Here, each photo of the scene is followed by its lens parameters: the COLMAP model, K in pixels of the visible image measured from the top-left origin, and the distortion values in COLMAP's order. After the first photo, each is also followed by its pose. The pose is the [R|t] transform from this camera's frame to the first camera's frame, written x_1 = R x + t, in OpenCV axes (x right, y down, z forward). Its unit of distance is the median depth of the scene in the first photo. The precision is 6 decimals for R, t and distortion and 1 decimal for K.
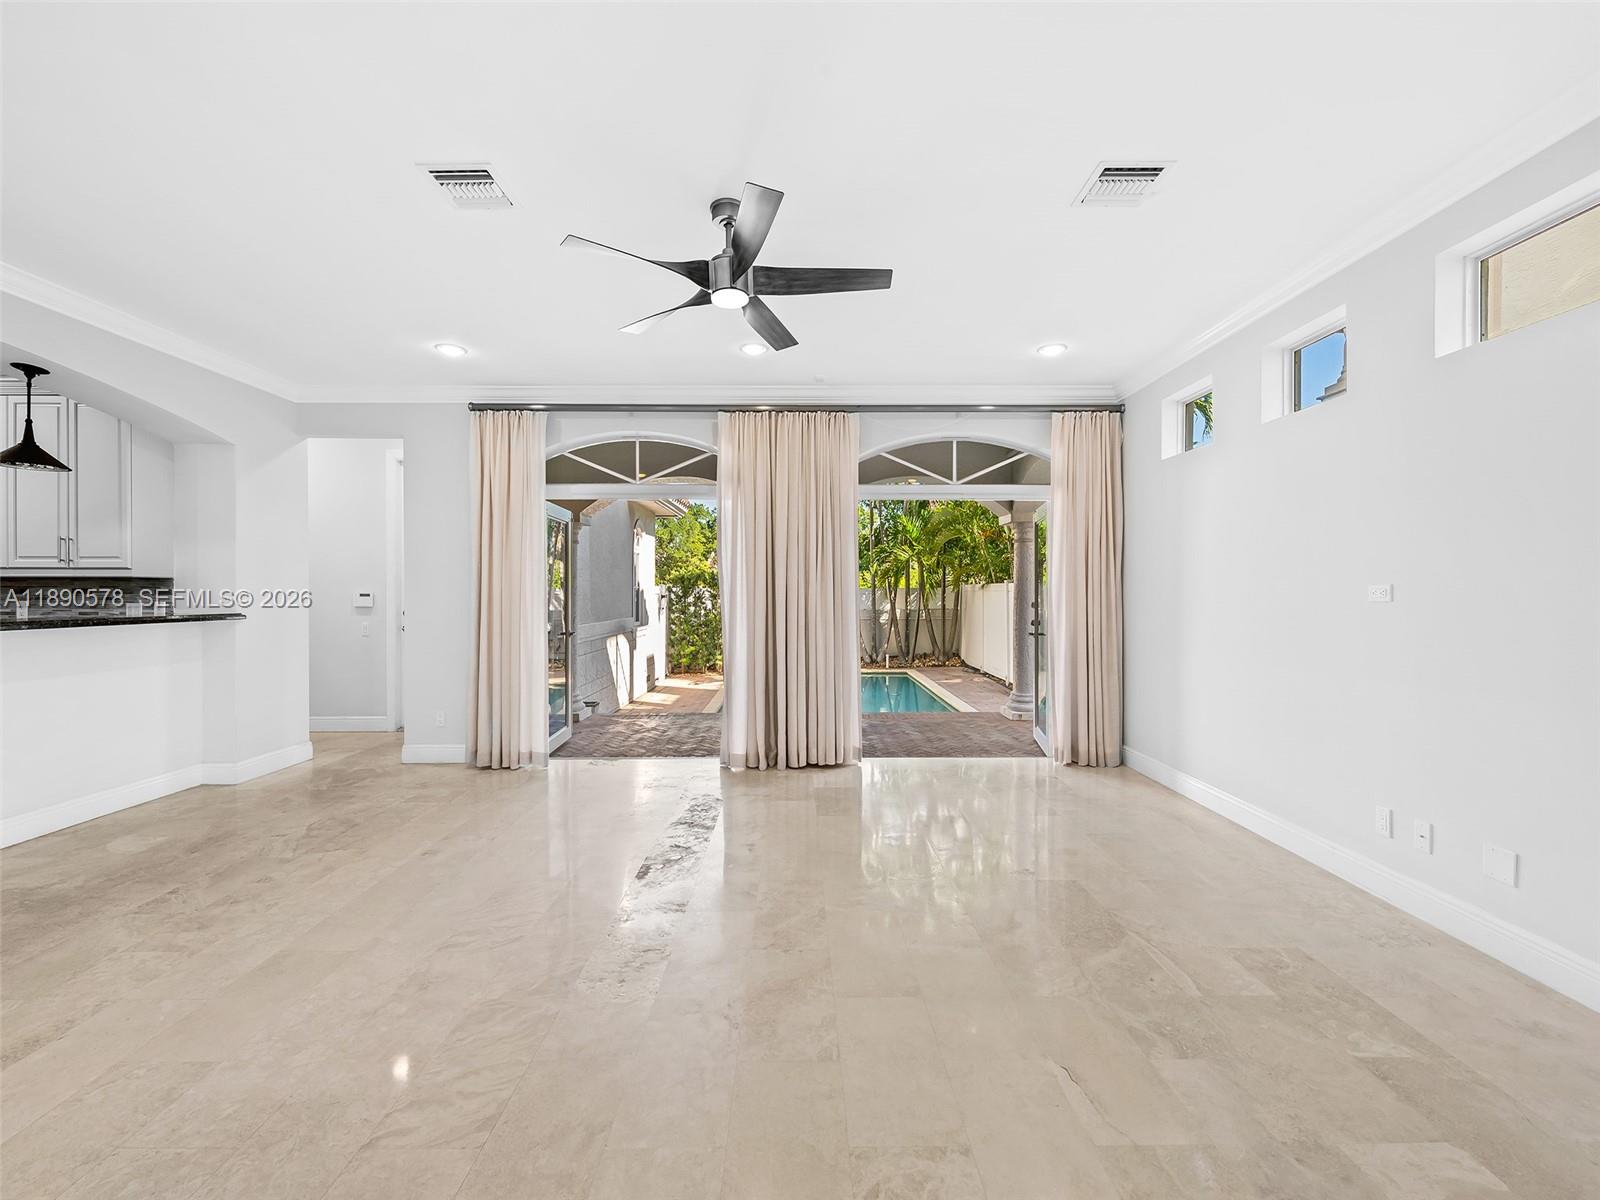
lens RADIAL K [[667.9, 0, 798.1], [0, 667.9, 598.3], [0, 0, 1]] dist [0.000229, 0.000014]
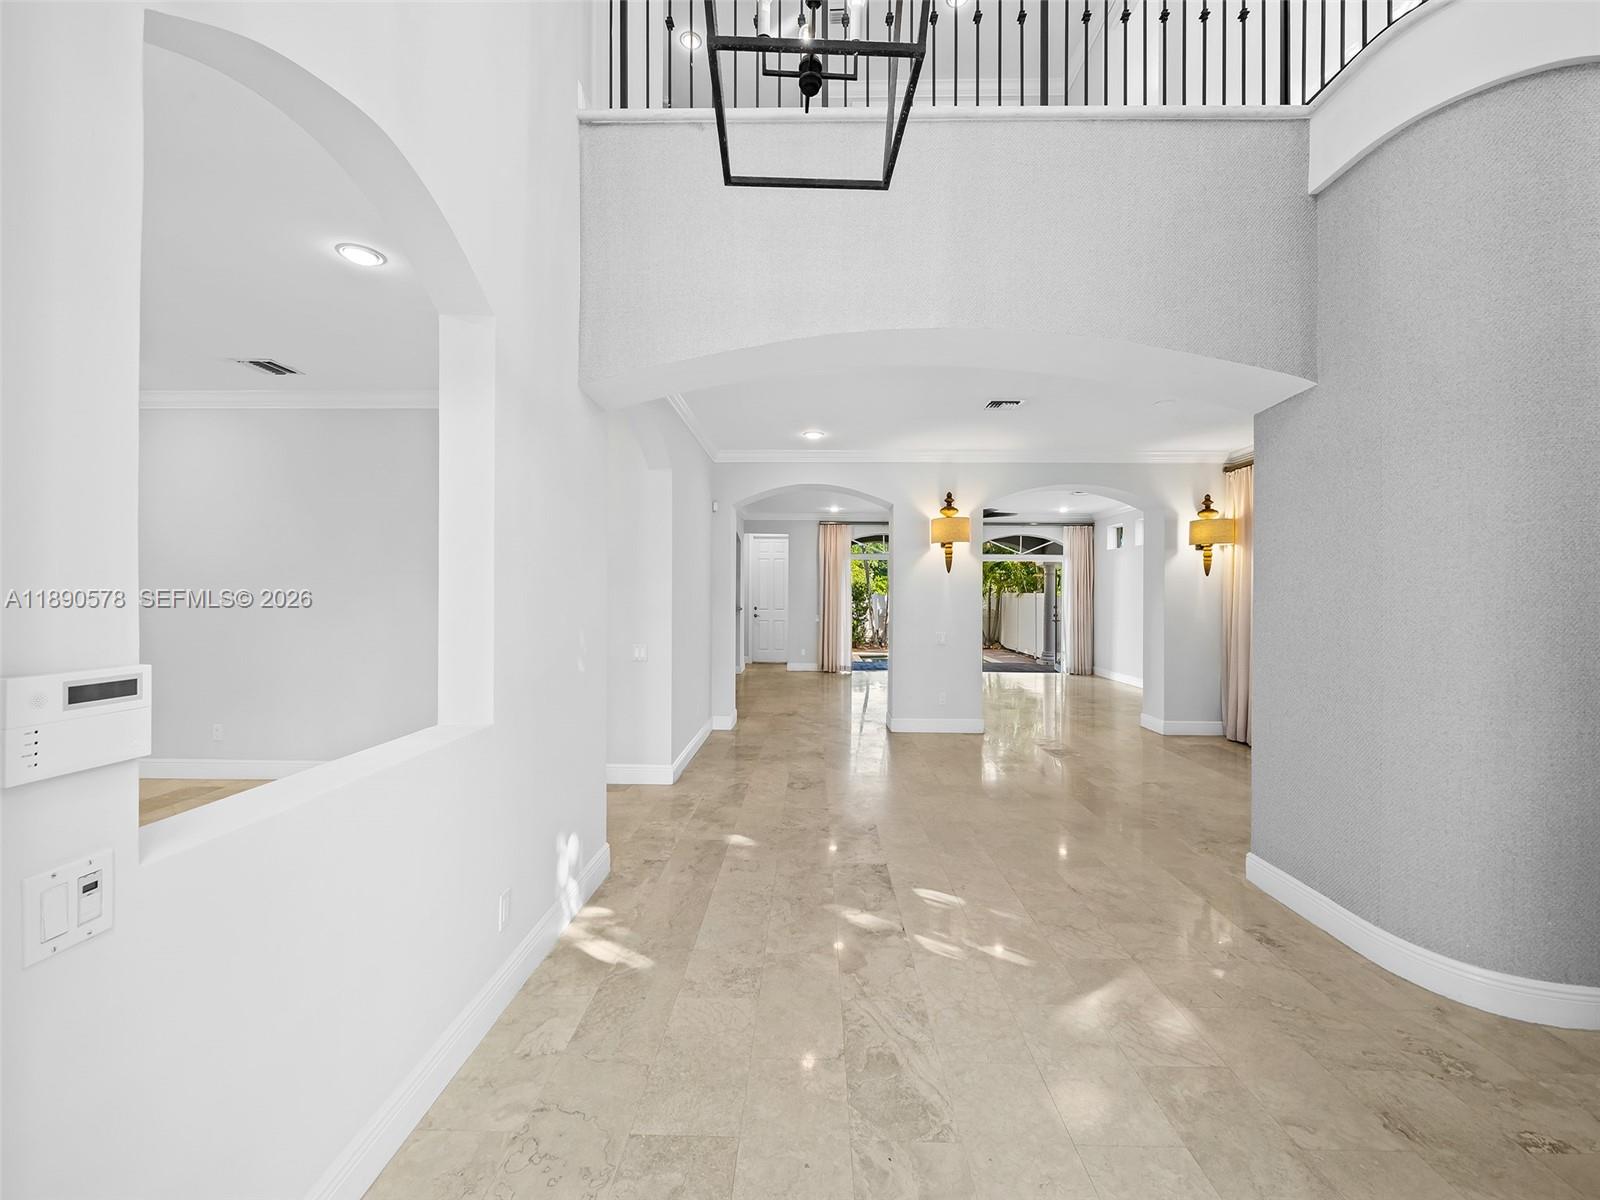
lens RADIAL K [[644.9, 0, 804.3], [0, 644.9, 598.7], [0, 0, 1]] dist [-0.000211, -0.000006]
pose [[0.999739, 0.008052, -0.021377, -0.464488], [-0.008089, 0.999966, -0.001668, -0.007869], [0.021363, 0.001840, 0.999770, -1.240729]]
